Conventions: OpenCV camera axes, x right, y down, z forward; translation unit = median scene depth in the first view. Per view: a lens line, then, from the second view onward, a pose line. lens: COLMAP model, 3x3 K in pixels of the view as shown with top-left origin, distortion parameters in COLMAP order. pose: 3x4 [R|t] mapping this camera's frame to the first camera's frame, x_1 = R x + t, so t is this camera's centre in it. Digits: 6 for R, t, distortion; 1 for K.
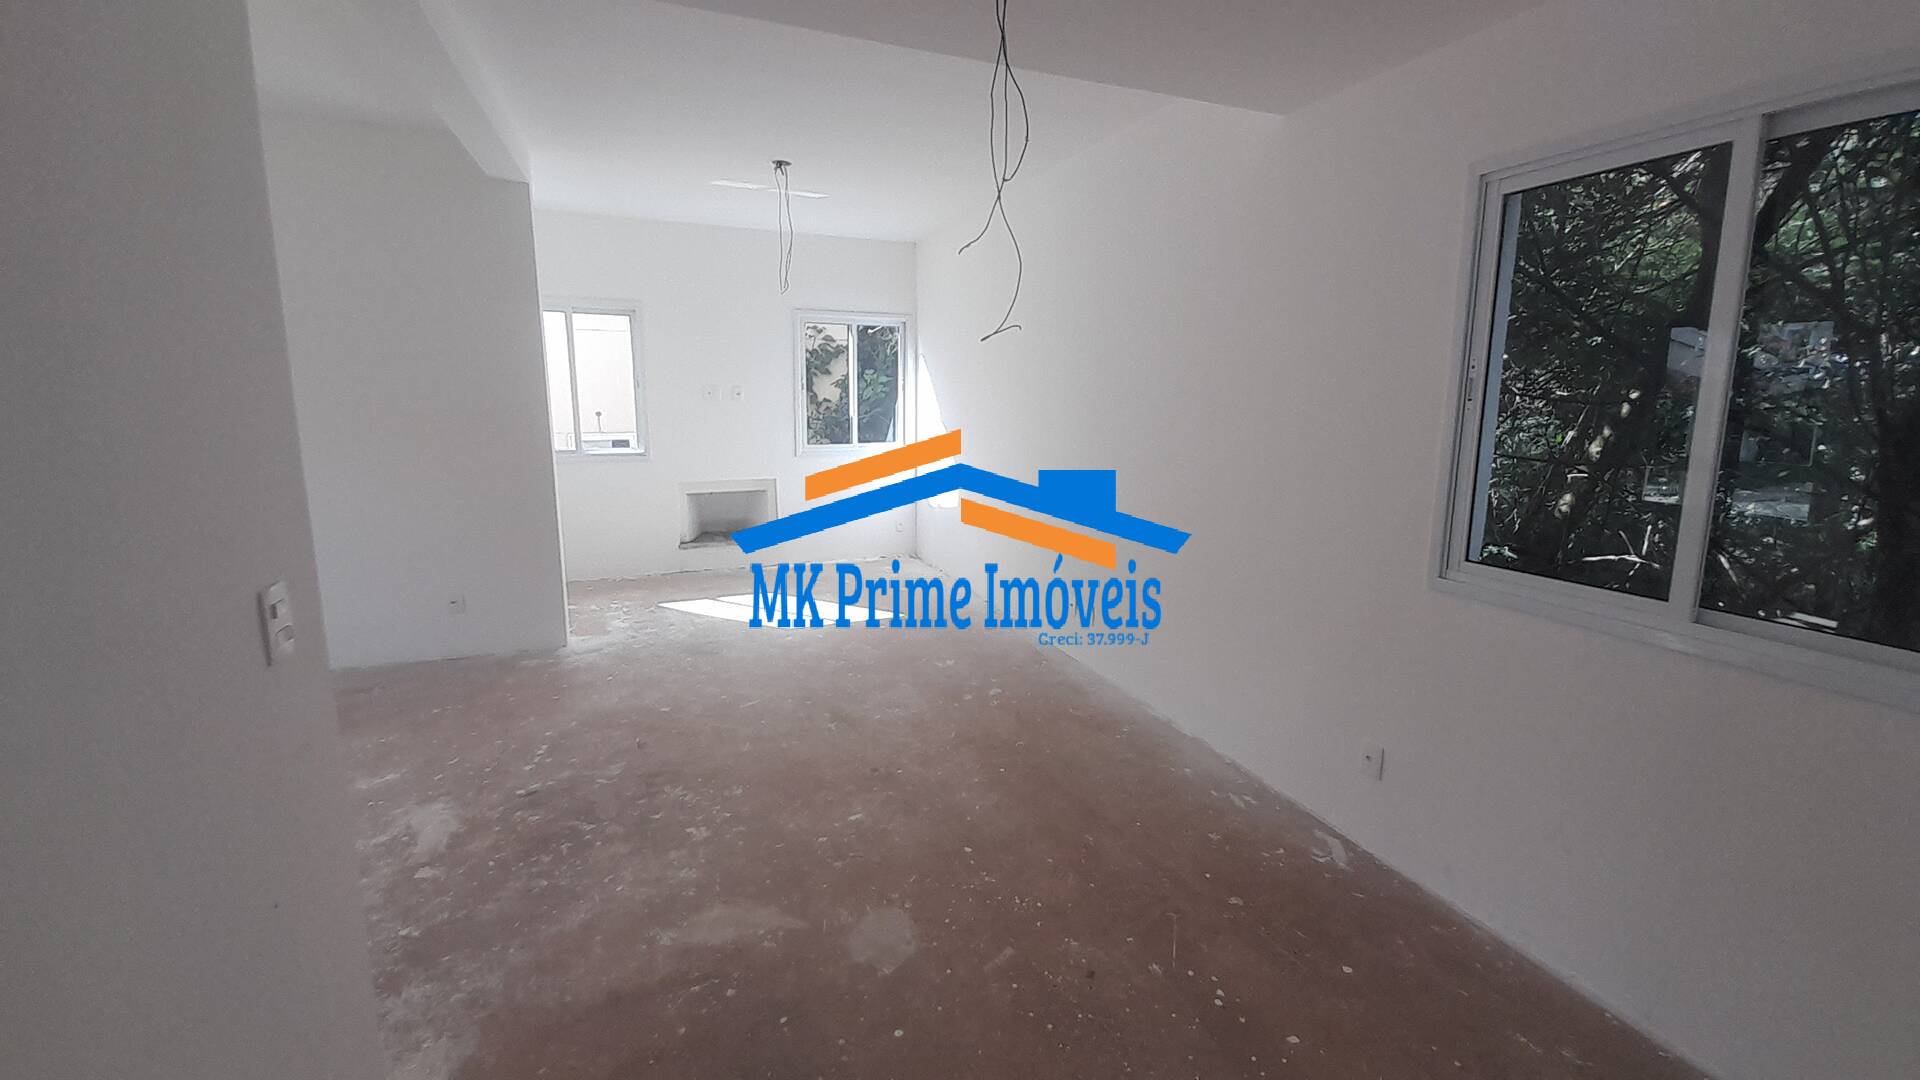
lens RADIAL K [[754.5, 0, 973.3], [0, 754.5, 517.5], [0, 0, 1]] dist [0.025287, -0.018113]
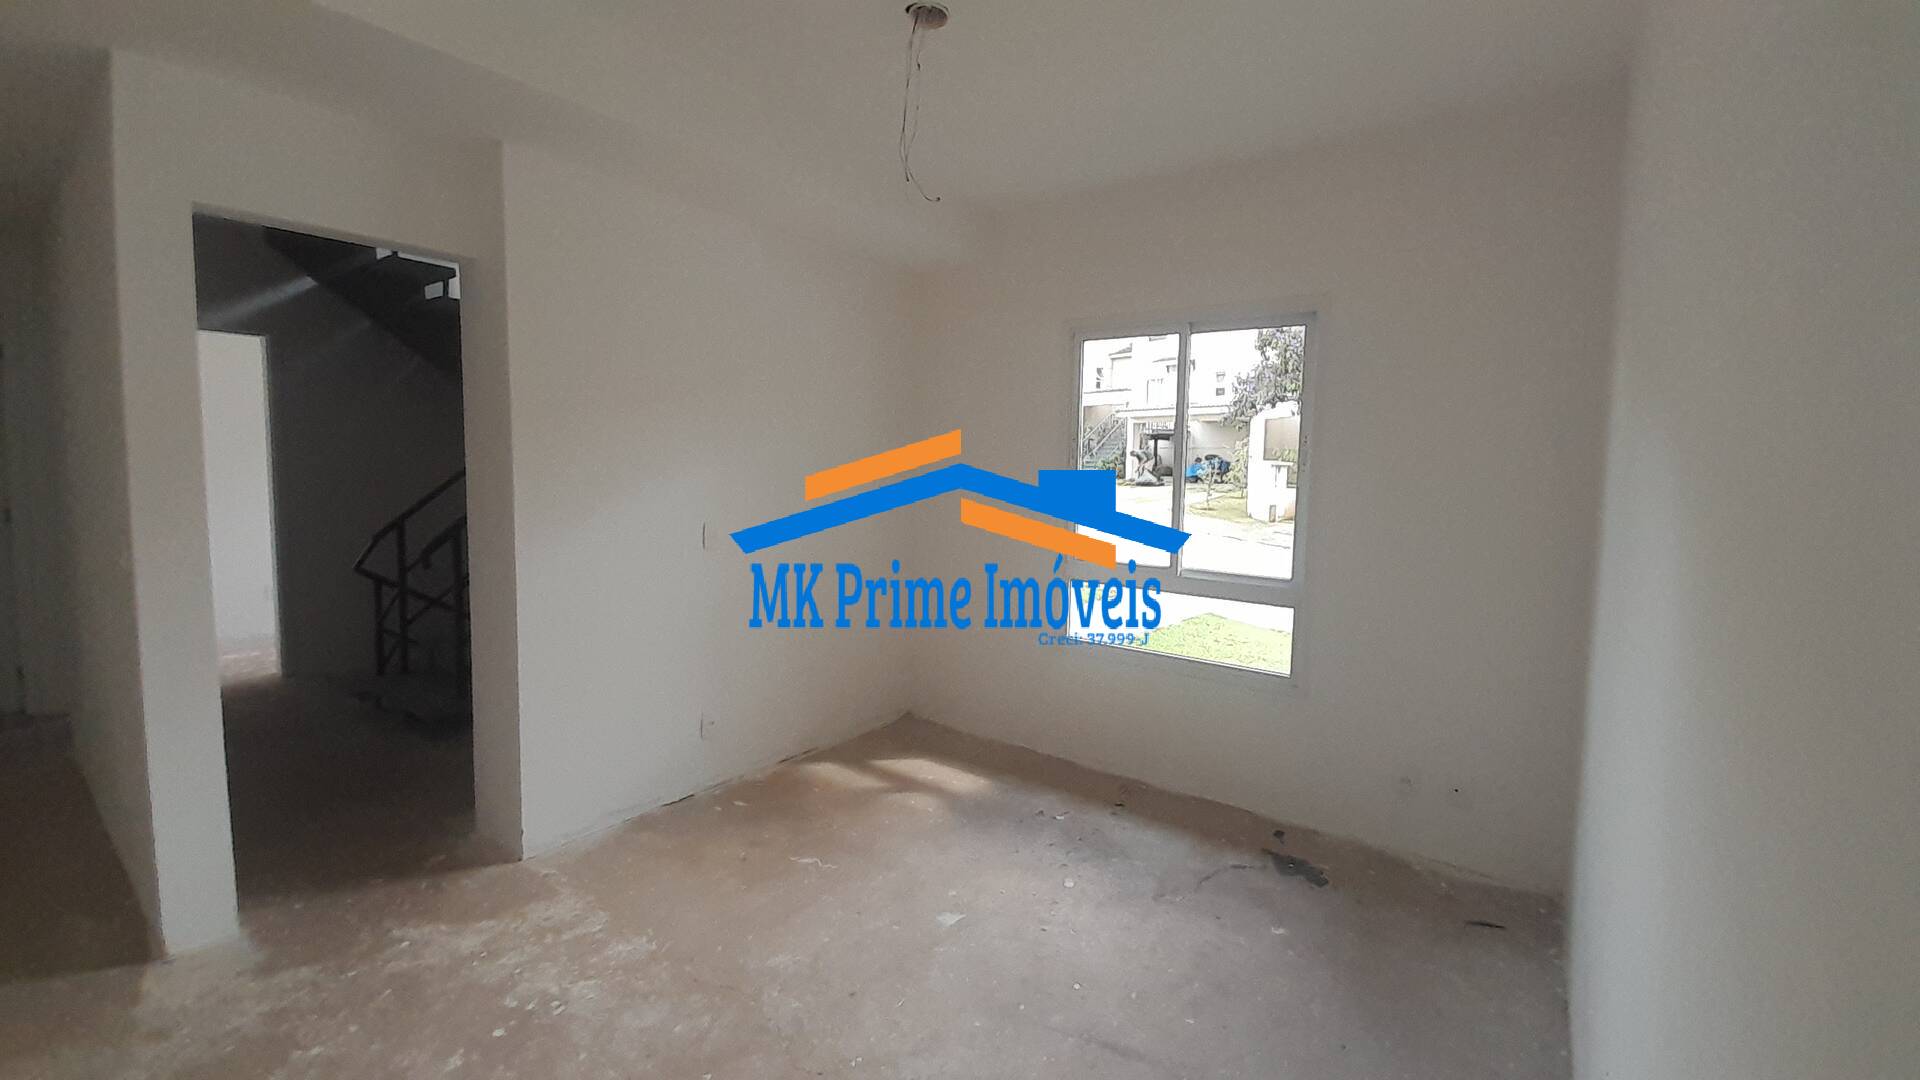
lens RADIAL K [[754.5, 0, 973.3], [0, 754.5, 517.5], [0, 0, 1]] dist [0.025287, -0.018113]
pose [[-0.852044, 0.009371, -0.523386, -0.779505], [-0.115055, 0.972038, 0.204707, -0.260424], [0.510669, 0.234638, -0.827141, 1.621381]]
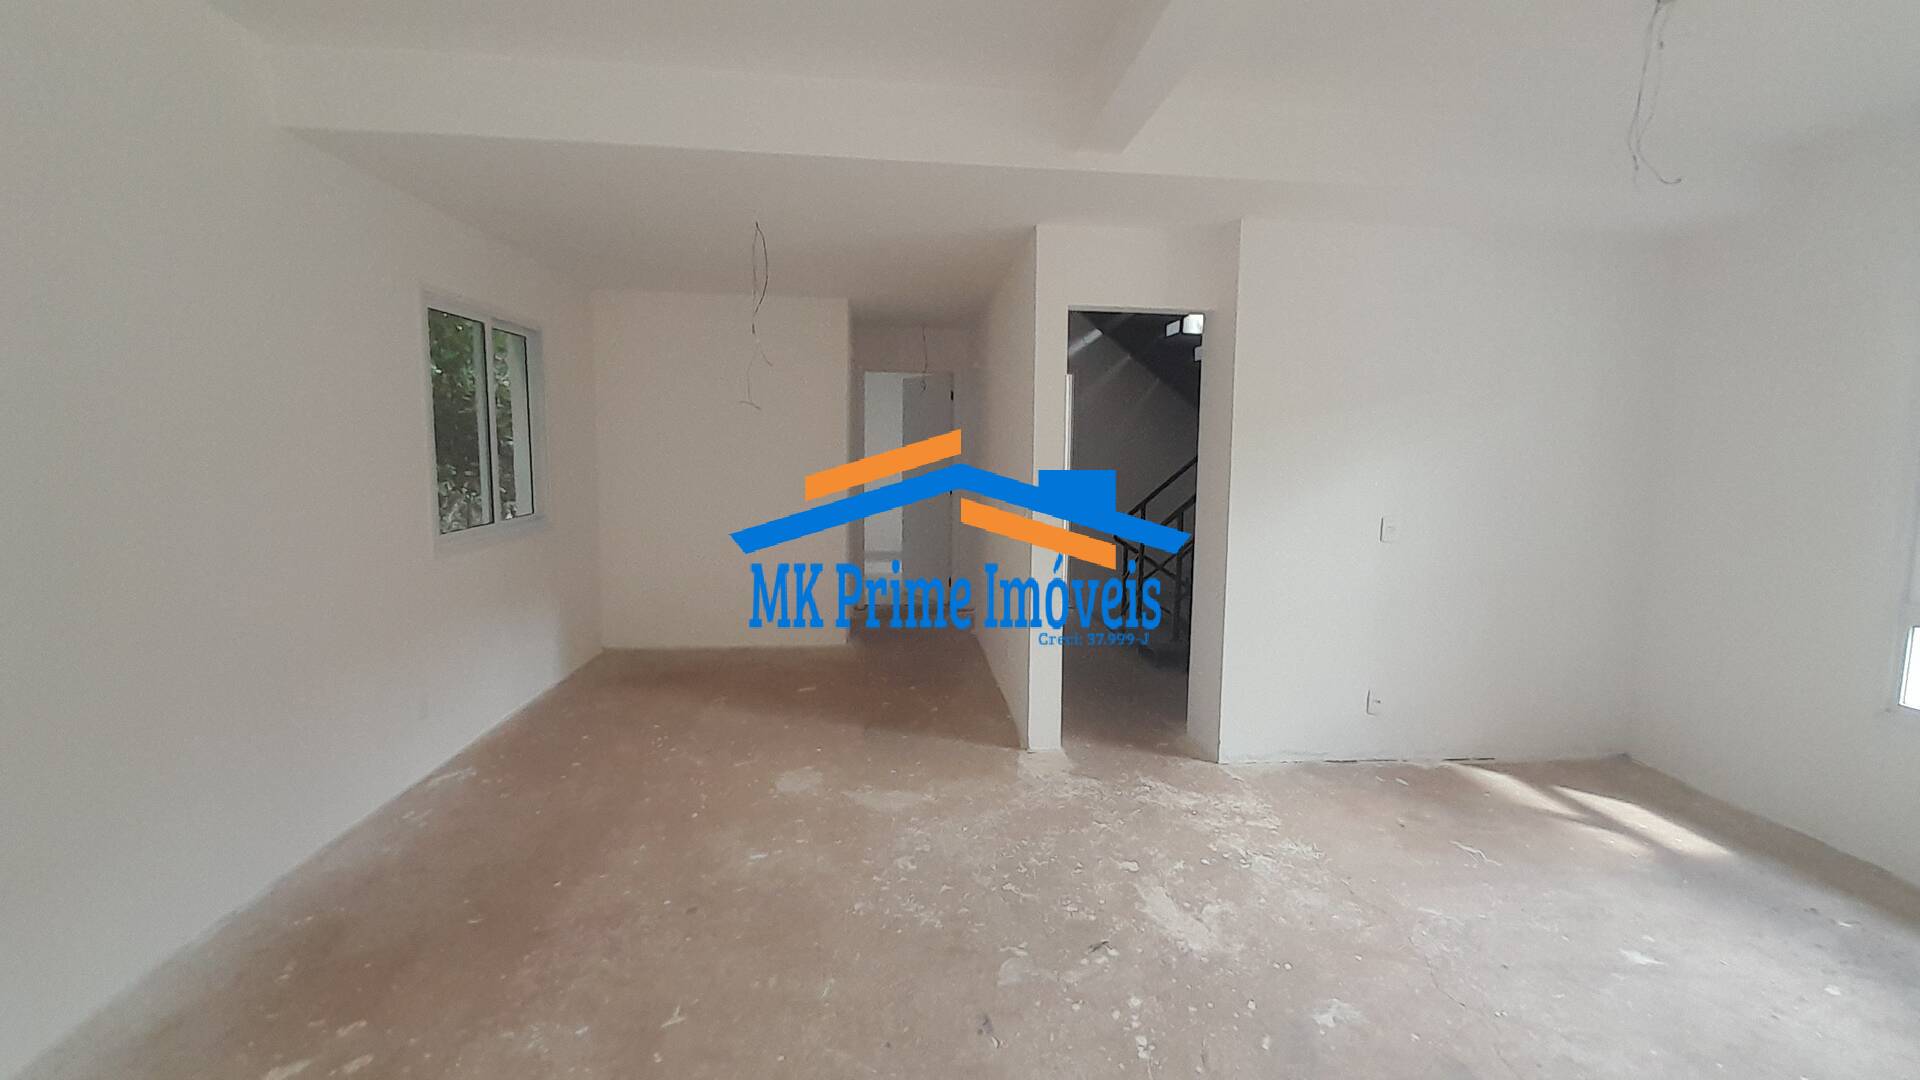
lens RADIAL K [[754.5, 0, 973.3], [0, 754.5, 517.5], [0, 0, 1]] dist [0.025287, -0.018113]
pose [[-0.958848, -0.051389, 0.279231, -0.727743], [0.021102, 0.967865, 0.250585, -0.302976], [-0.283135, 0.246165, -0.926951, 1.845287]]
